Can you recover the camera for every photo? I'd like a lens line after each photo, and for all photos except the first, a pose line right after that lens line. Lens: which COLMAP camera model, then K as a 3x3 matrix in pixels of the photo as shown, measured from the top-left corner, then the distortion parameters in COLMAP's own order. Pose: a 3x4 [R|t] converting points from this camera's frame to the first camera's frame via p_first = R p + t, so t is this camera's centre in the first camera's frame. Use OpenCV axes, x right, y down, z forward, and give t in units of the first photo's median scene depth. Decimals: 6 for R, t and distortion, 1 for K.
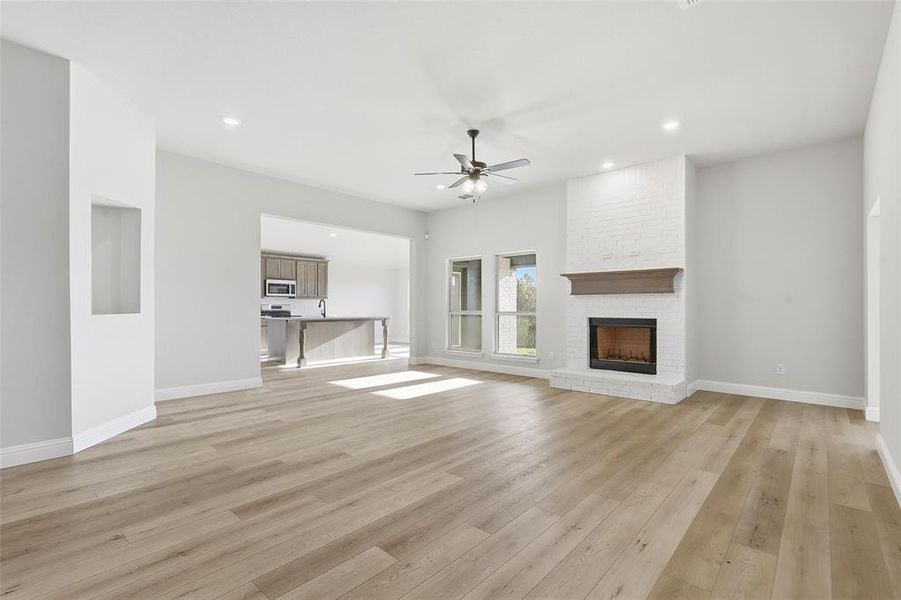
lens RADIAL K [[412.0, 0, 452.1], [0, 412.0, 302.1], [0, 0, 1]] dist [-0.000481, 0.000452]
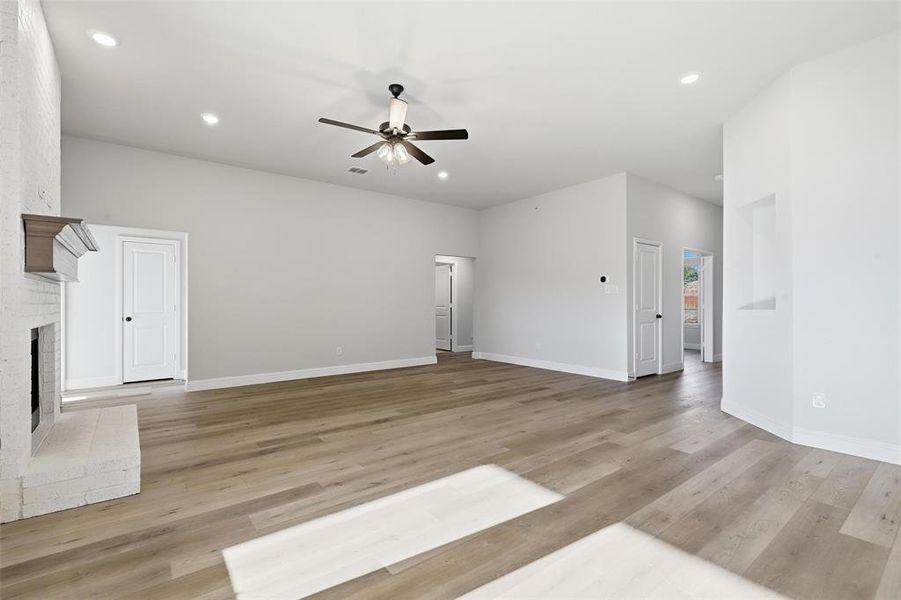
lens RADIAL K [[412.0, 0, 447.5], [0, 412.0, 301.5], [0, 0, 1]] dist [-0.000481, 0.000452]
pose [[-0.981955, 0.000744, 0.189116, -0.178146], [-0.002607, 0.999844, -0.017471, 0.018770], [-0.189099, -0.017649, -0.981799, 1.571700]]
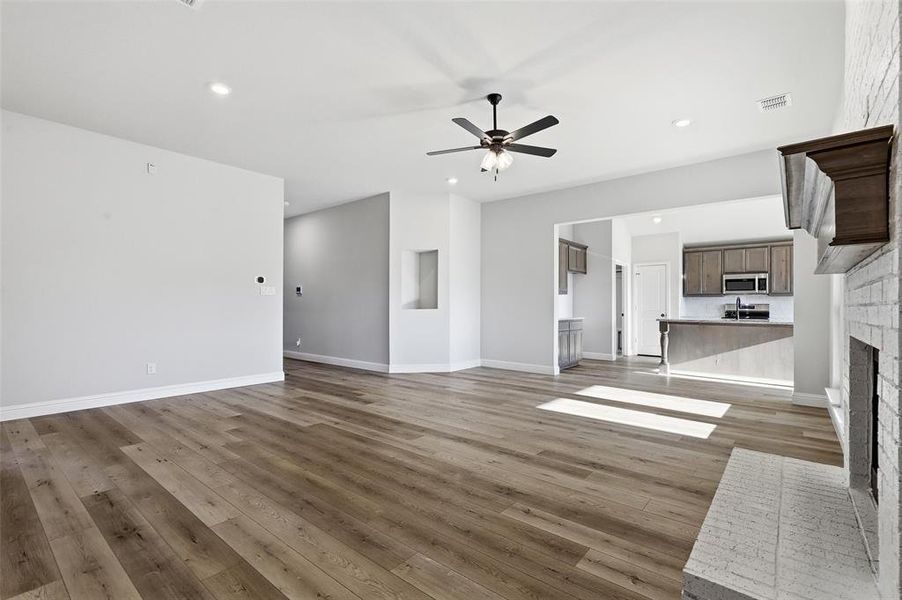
lens RADIAL K [[412.5, 0, 454.2], [0, 412.5, 301.6], [0, 0, 1]] dist [-0.000481, 0.000452]
pose [[0.041258, -0.011216, -0.999086, 0.785605], [0.008335, 0.999906, -0.010881, 0.010648], [0.999114, -0.007878, 0.041347, 0.781287]]
